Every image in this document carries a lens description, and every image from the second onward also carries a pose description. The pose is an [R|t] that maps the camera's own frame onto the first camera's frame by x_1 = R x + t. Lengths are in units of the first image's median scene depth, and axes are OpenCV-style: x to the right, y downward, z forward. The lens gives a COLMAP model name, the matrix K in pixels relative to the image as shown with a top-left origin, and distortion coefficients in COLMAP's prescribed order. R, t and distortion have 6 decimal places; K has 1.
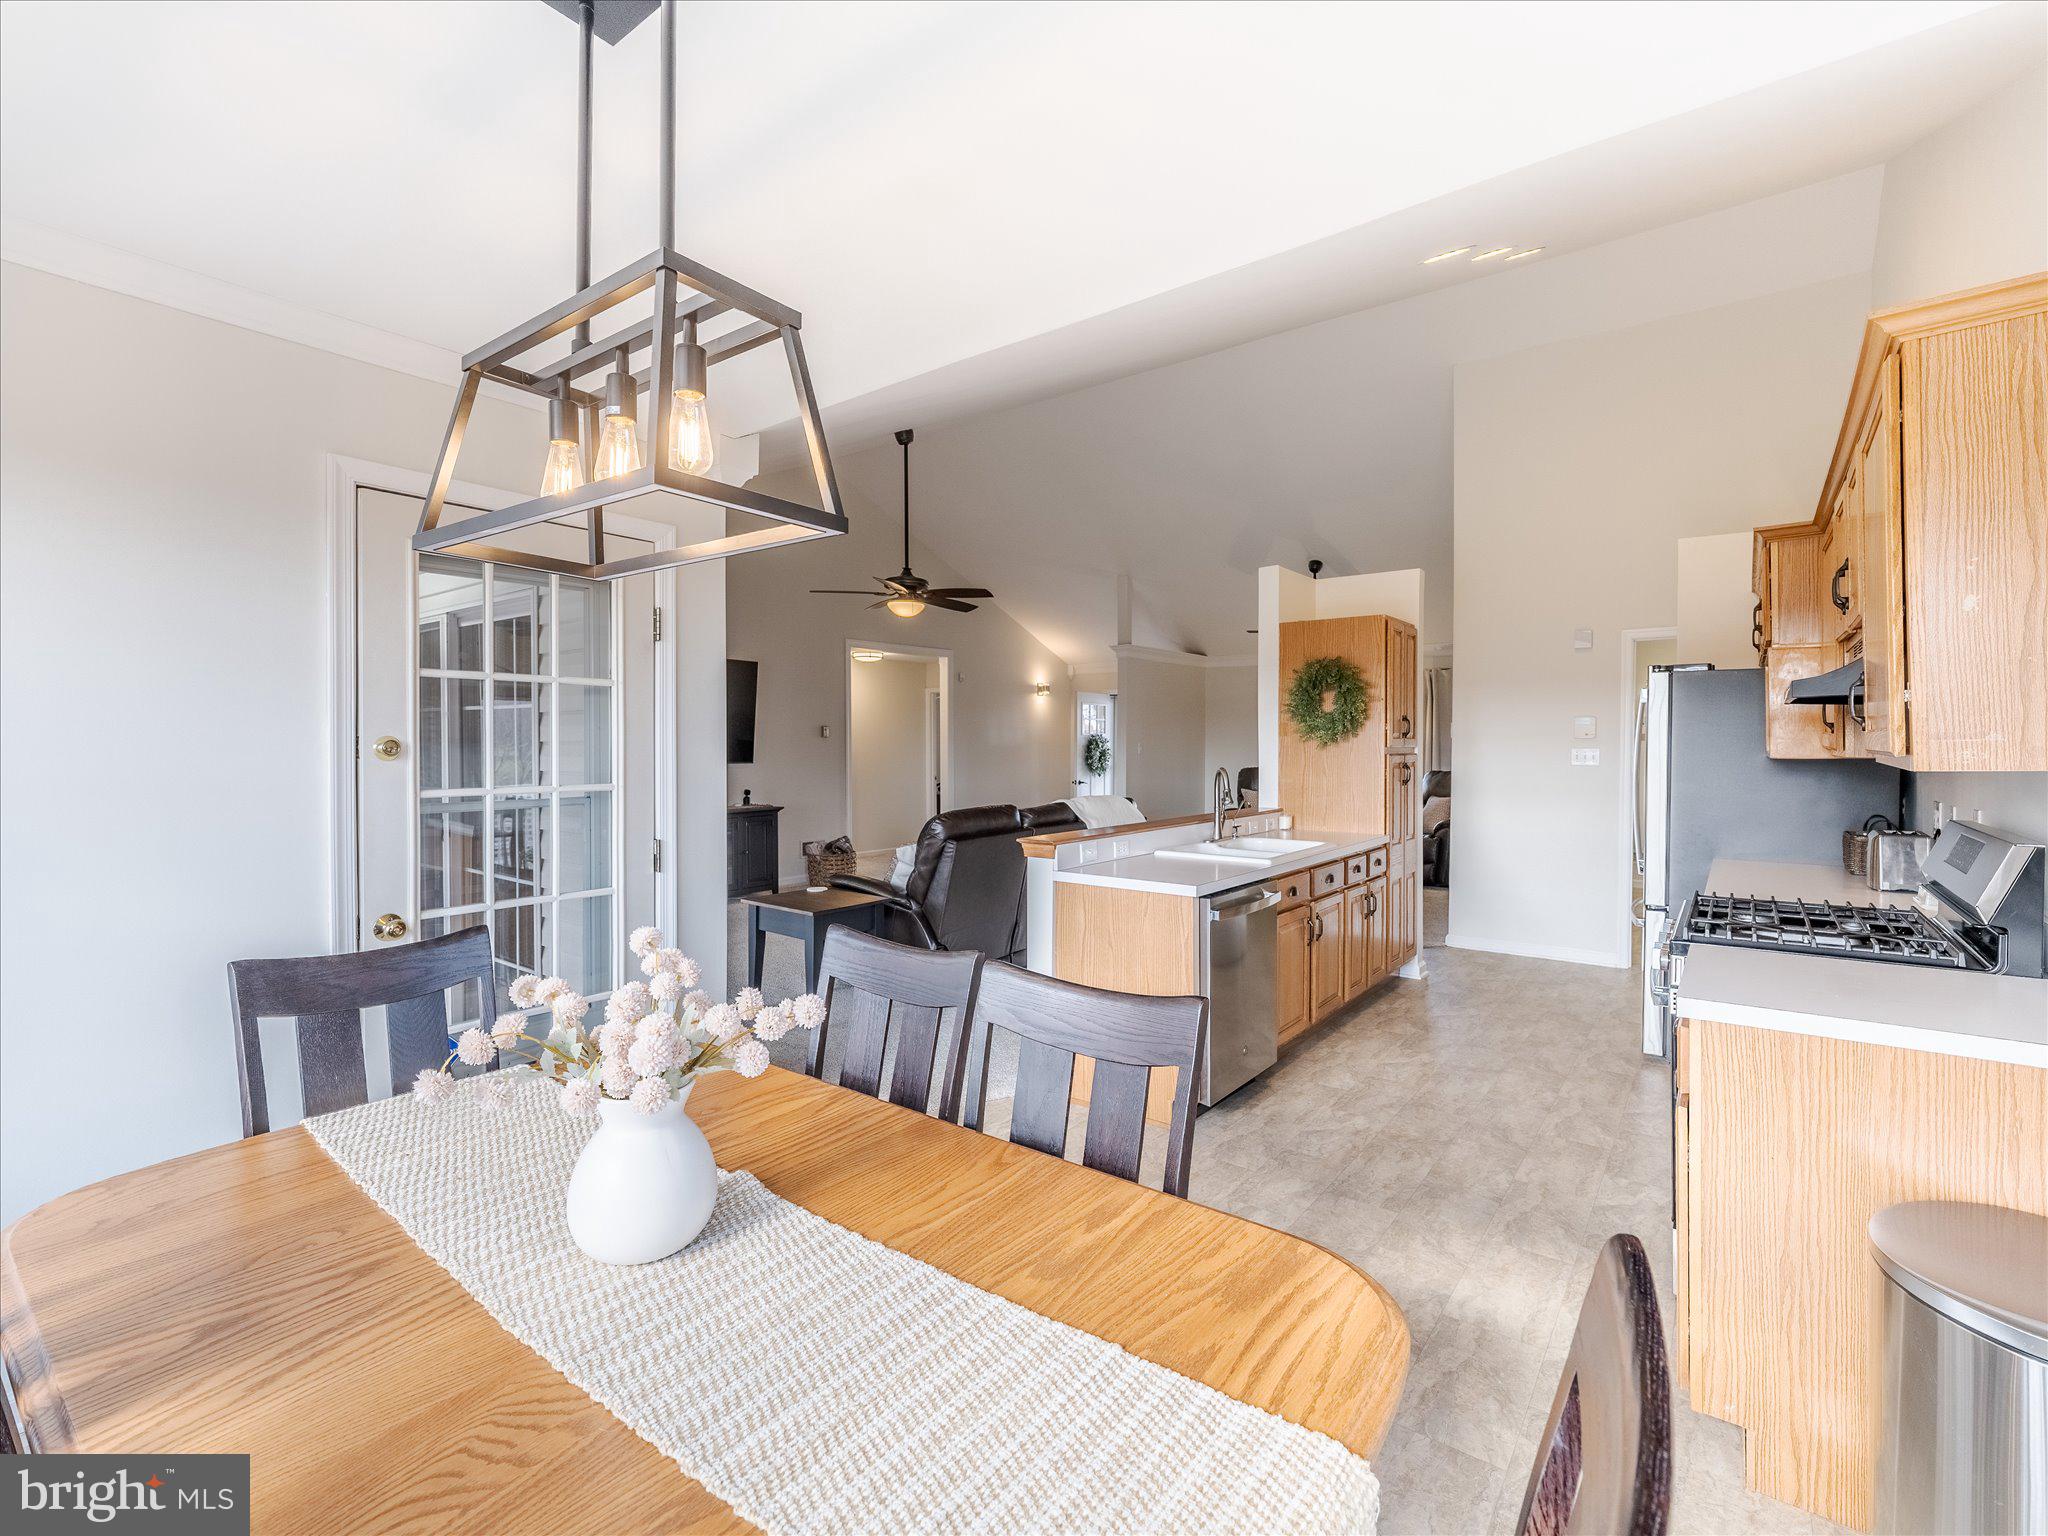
lens RADIAL K [[931.2, 0, 1026.2], [0, 931.2, 757.6], [0, 0, 1]] dist [-0.000695, 0.000454]
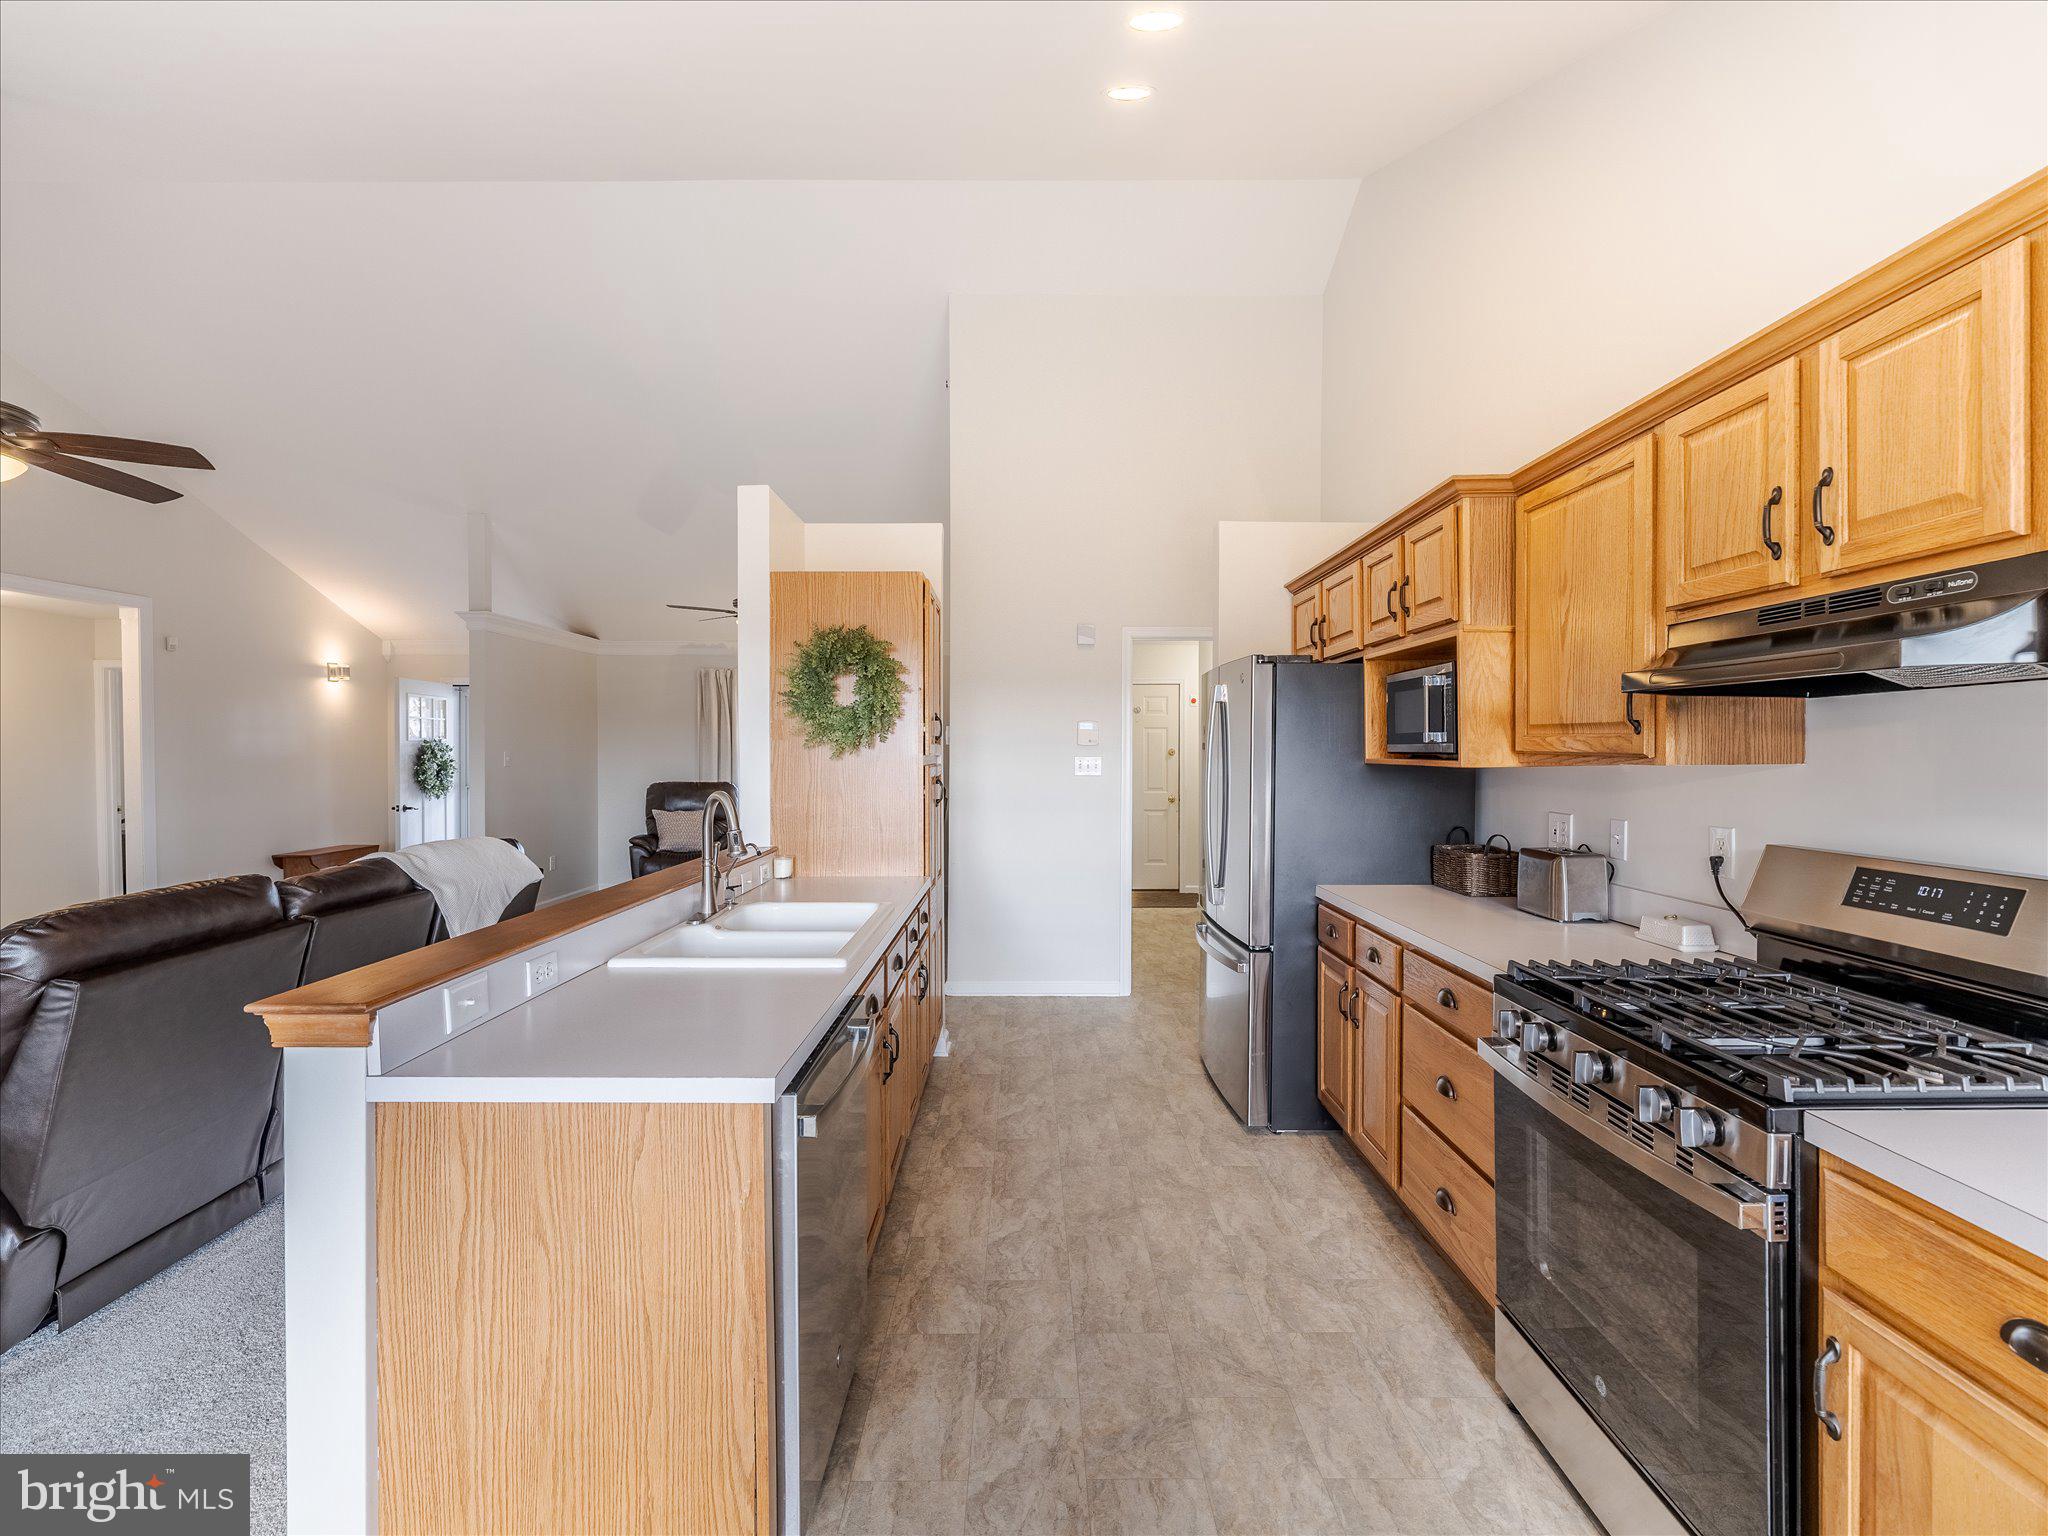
lens RADIAL K [[931.2, 0, 1027.5], [0, 931.2, 771.6], [0, 0, 1]] dist [-0.000695, 0.000454]
pose [[0.794169, -0.013309, 0.607552, 0.009291], [0.010450, 0.999911, 0.008244, -0.003745], [-0.607607, -0.000198, 0.794237, 0.354403]]
